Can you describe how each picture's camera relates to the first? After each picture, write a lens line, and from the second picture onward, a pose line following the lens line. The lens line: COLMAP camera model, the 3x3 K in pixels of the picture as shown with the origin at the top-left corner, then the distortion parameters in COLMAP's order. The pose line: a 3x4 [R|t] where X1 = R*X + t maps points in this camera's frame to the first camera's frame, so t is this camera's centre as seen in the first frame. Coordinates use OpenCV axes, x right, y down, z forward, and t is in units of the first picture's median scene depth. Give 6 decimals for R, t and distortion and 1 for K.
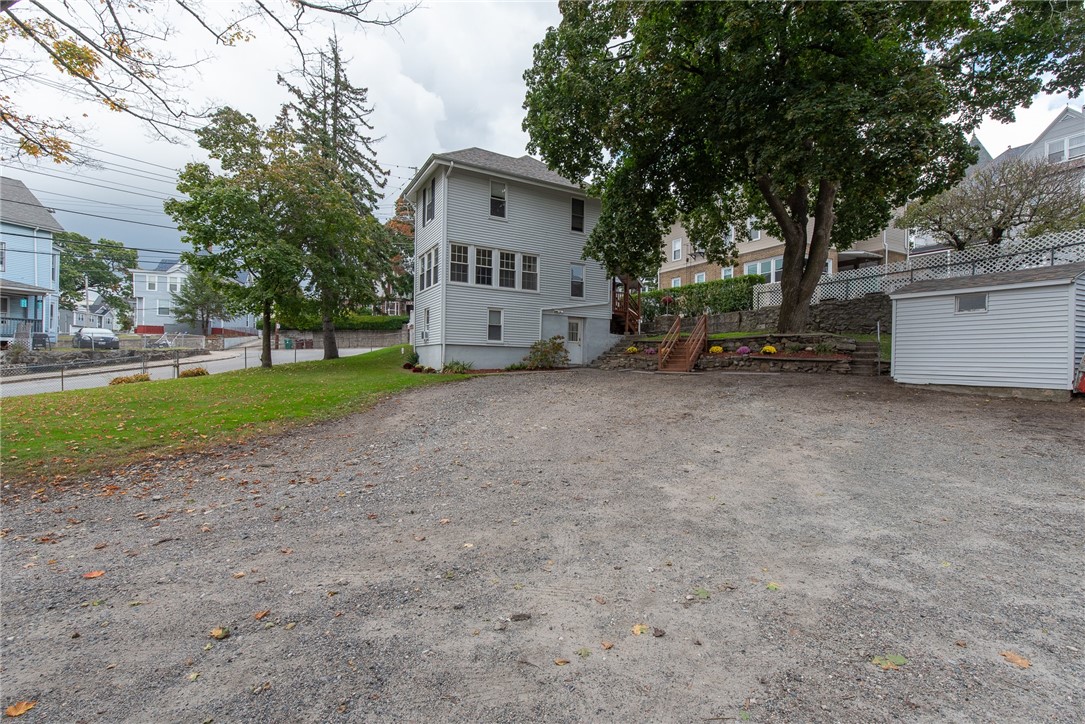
lens RADIAL K [[469.4, 0, 543.1], [0, 469.4, 363.9], [0, 0, 1]] dist [-0.000665, 0.000707]
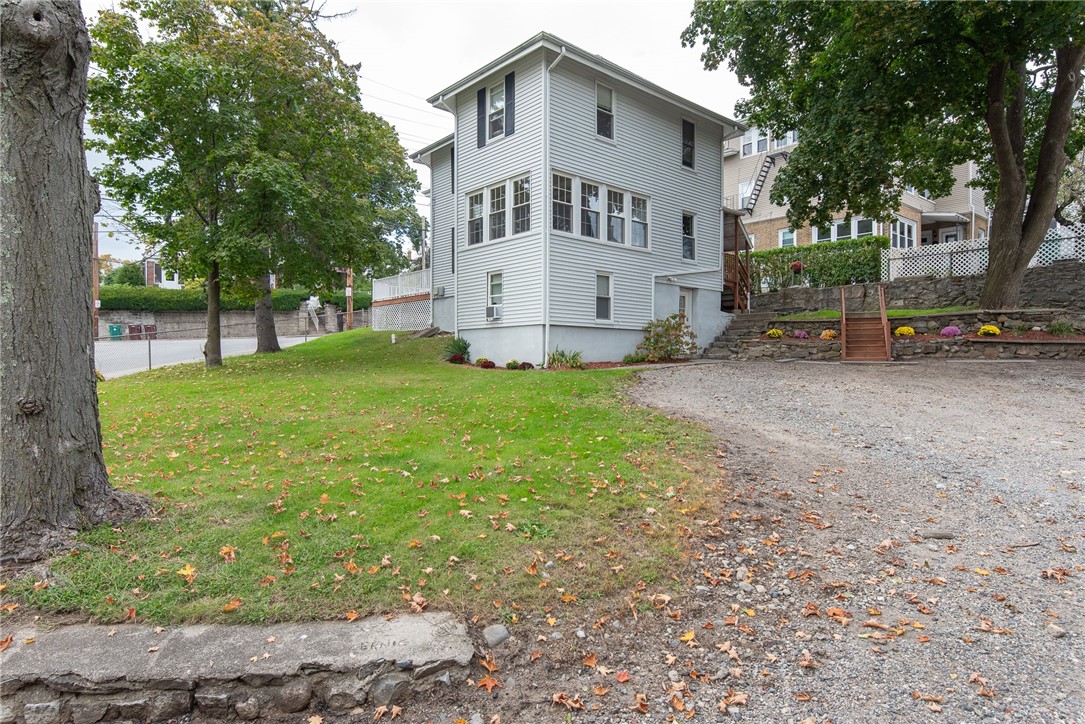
lens RADIAL K [[624.2, 0, 540.1], [0, 624.2, 366.4], [0, 0, 1]] dist [-0.002798, 0.001429]
pose [[0.979022, -0.015570, 0.203161, -0.374429], [0.013713, 0.999850, 0.010544, 0.006859], [-0.203295, -0.007537, 0.979089, 0.132530]]
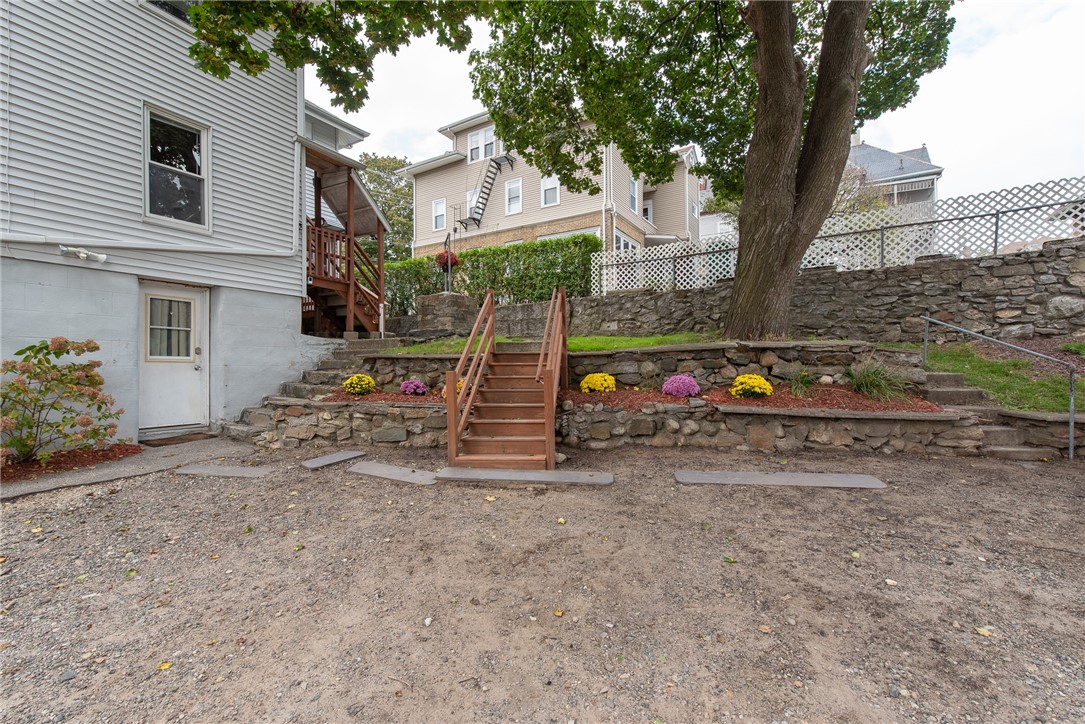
lens RADIAL K [[469.4, 0, 545.3], [0, 469.4, 366.0], [0, 0, 1]] dist [-0.000665, 0.000707]
pose [[0.864206, -0.019502, 0.502761, 0.138888], [0.020961, 0.999777, 0.002750, -0.041600], [-0.502702, 0.008162, 0.864421, 0.653173]]
